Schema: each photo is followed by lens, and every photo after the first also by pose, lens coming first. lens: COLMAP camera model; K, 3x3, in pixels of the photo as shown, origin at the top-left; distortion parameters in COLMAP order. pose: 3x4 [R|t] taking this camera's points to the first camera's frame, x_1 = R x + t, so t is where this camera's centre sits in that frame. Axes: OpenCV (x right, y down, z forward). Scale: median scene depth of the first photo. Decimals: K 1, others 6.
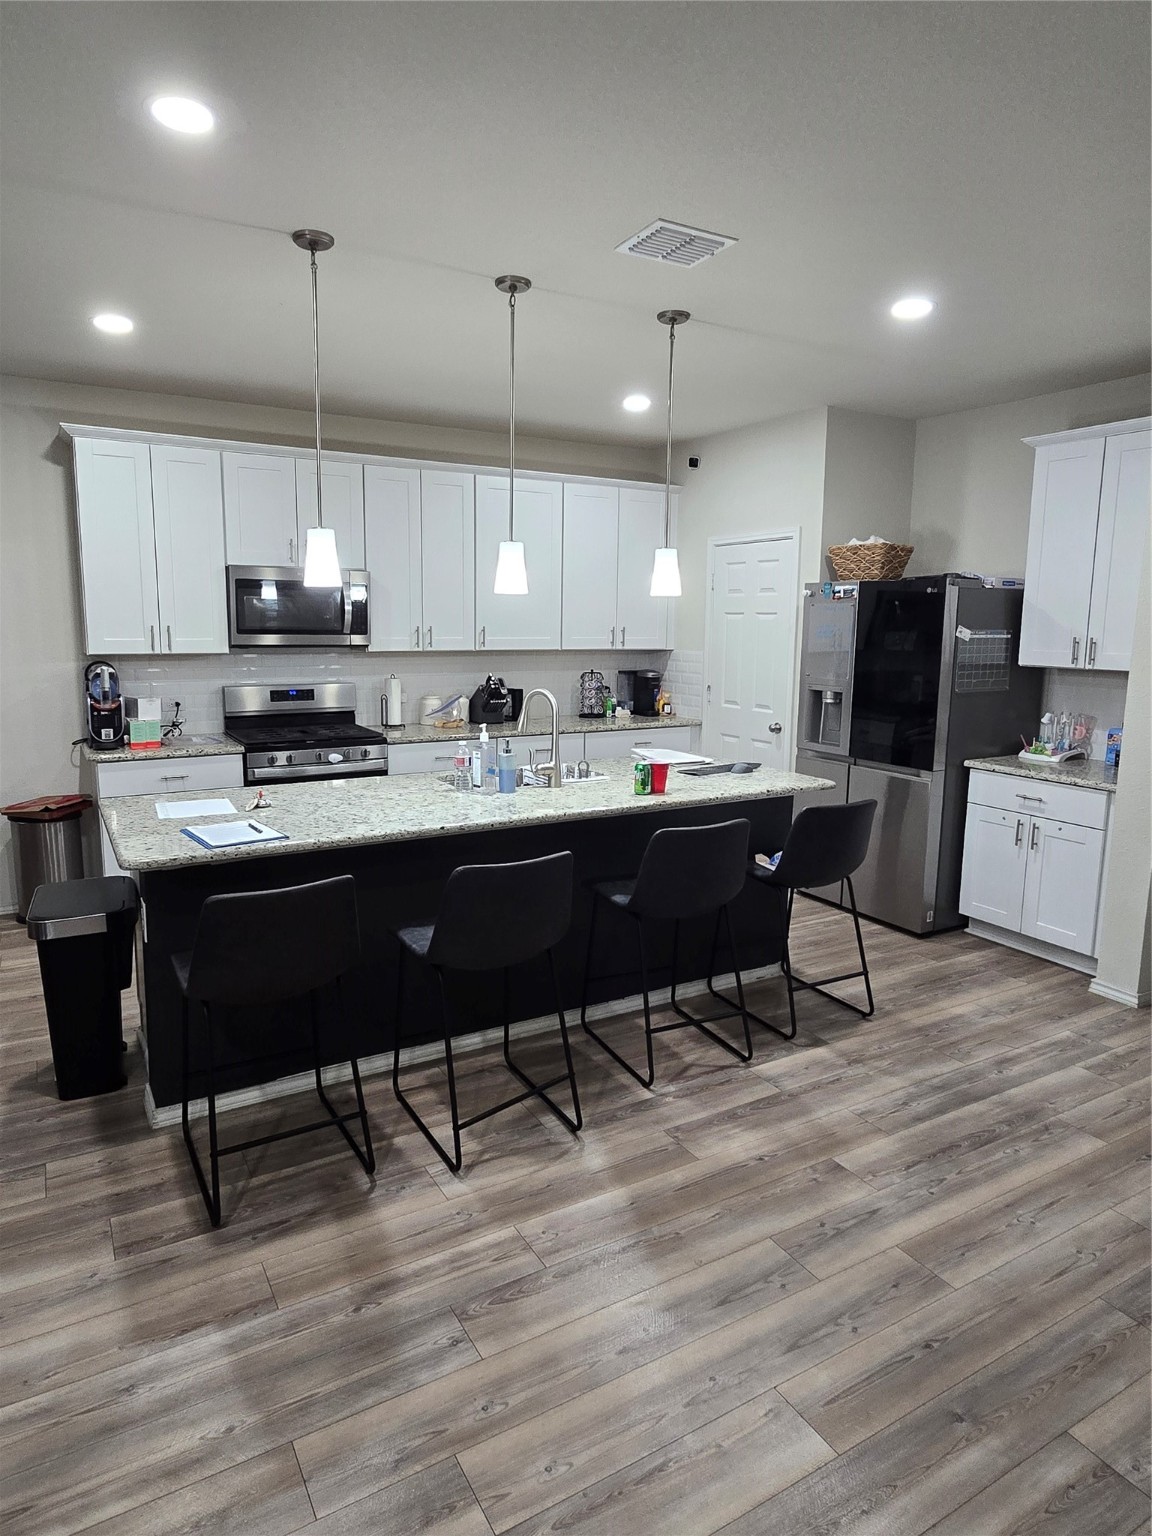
lens RADIAL K [[912.0, 0, 573.0], [0, 912.0, 773.6], [0, 0, 1]] dist [0.000627, -0.000618]
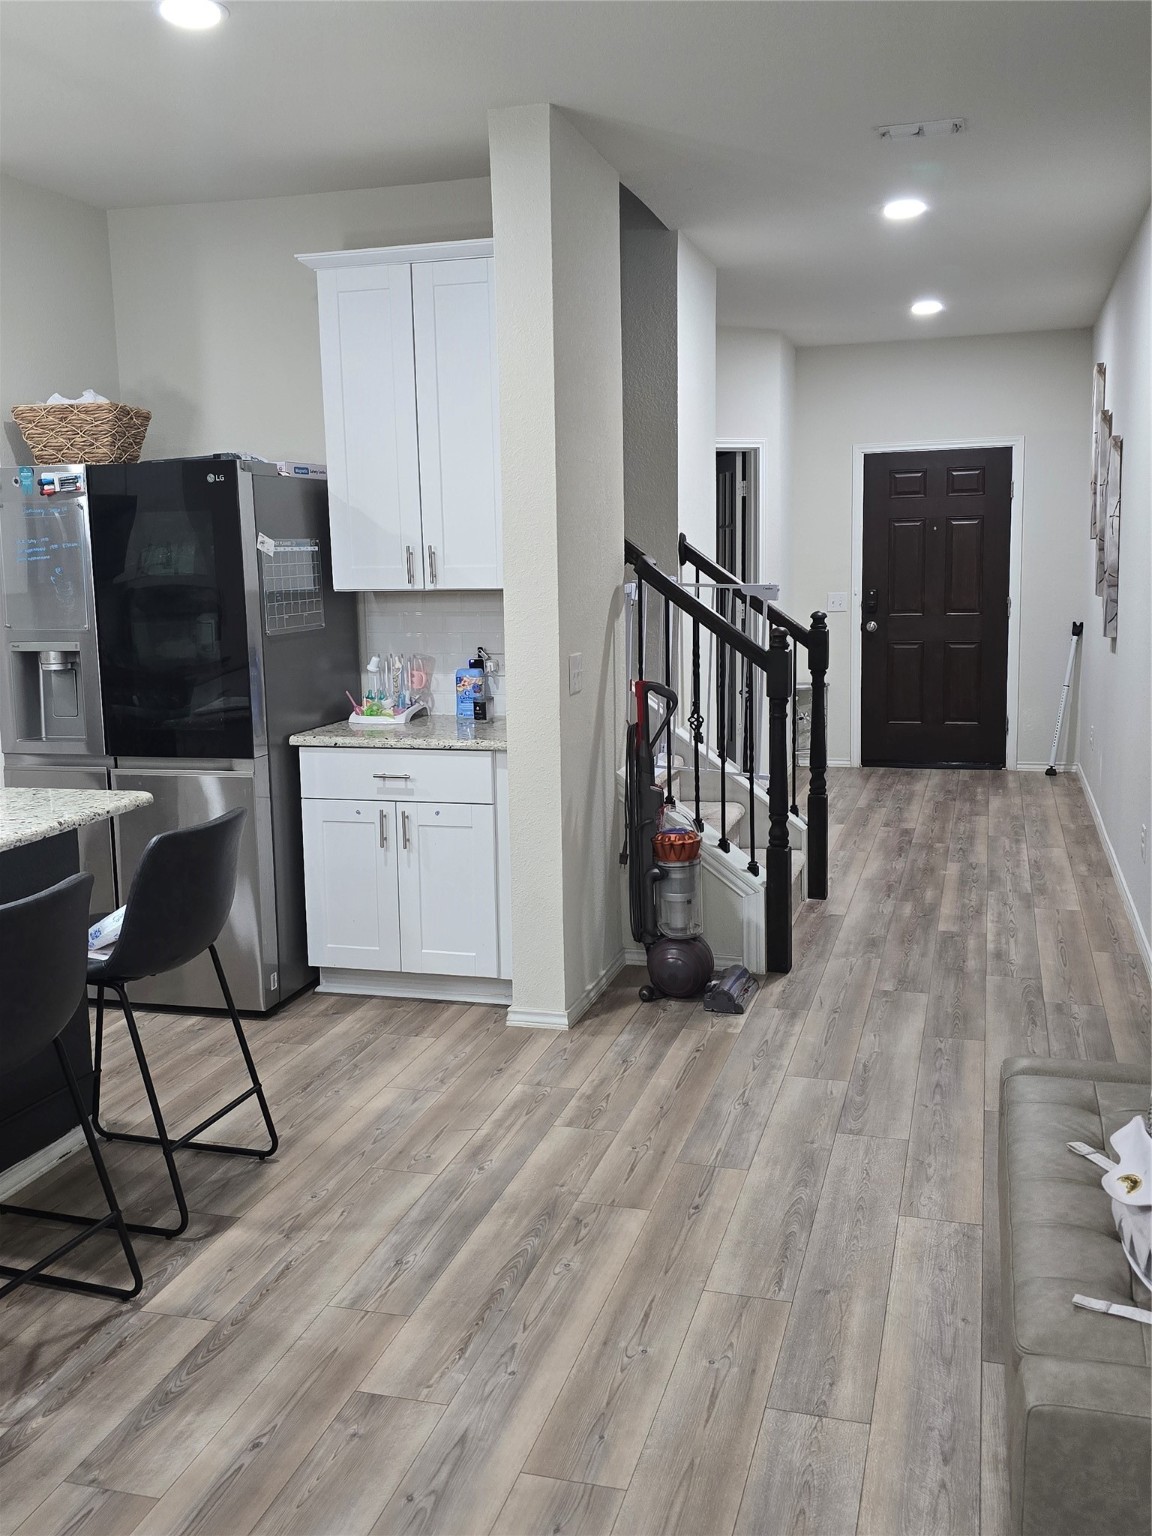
lens RADIAL K [[1410.9, 0, 576.0], [0, 1410.9, 768.0], [0, 0, 1]] dist [0.088666, -0.120993]
pose [[0.726207, -0.134868, 0.674117, -0.136400], [0.145350, 0.988523, 0.041189, -0.004760], [-0.671935, 0.068071, 0.737475, 0.117671]]
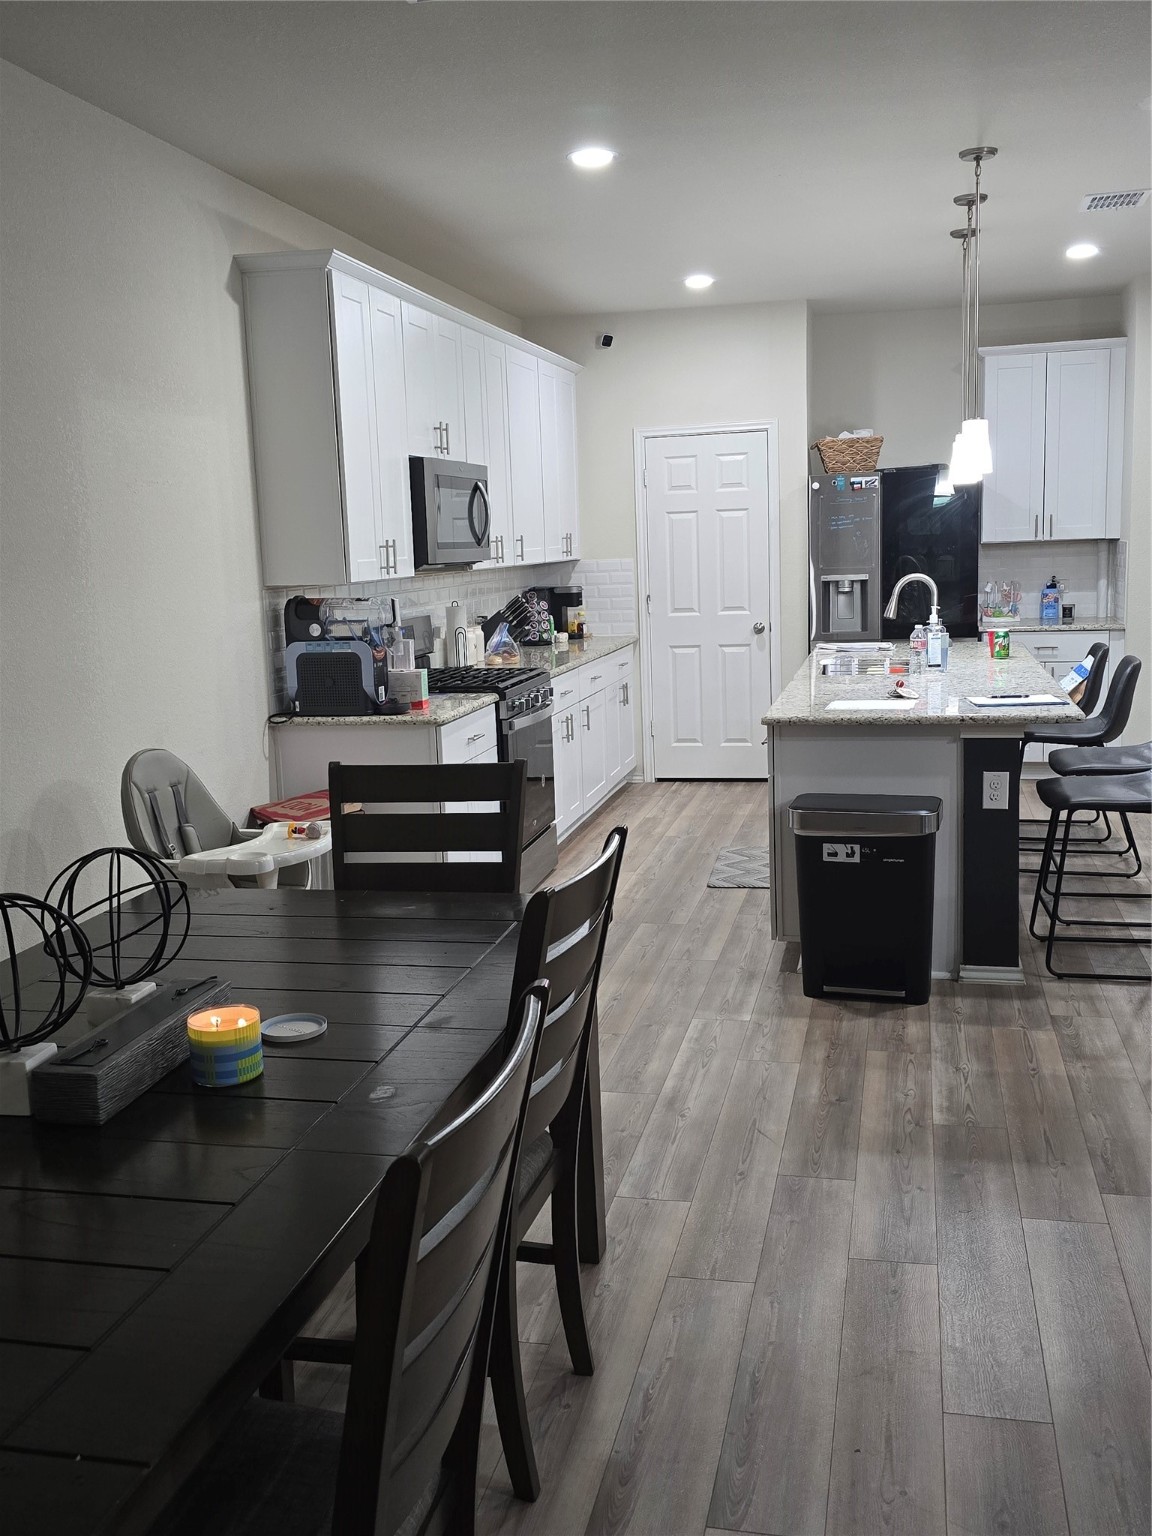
lens RADIAL K [[1410.9, 0, 576.0], [0, 1410.9, 768.0], [0, 0, 1]] dist [0.088666, -0.120993]
pose [[0.687125, -0.157409, 0.709283, -1.394209], [0.161235, 0.984942, 0.062388, -0.037145], [-0.708423, 0.071493, 0.702158, 0.127610]]
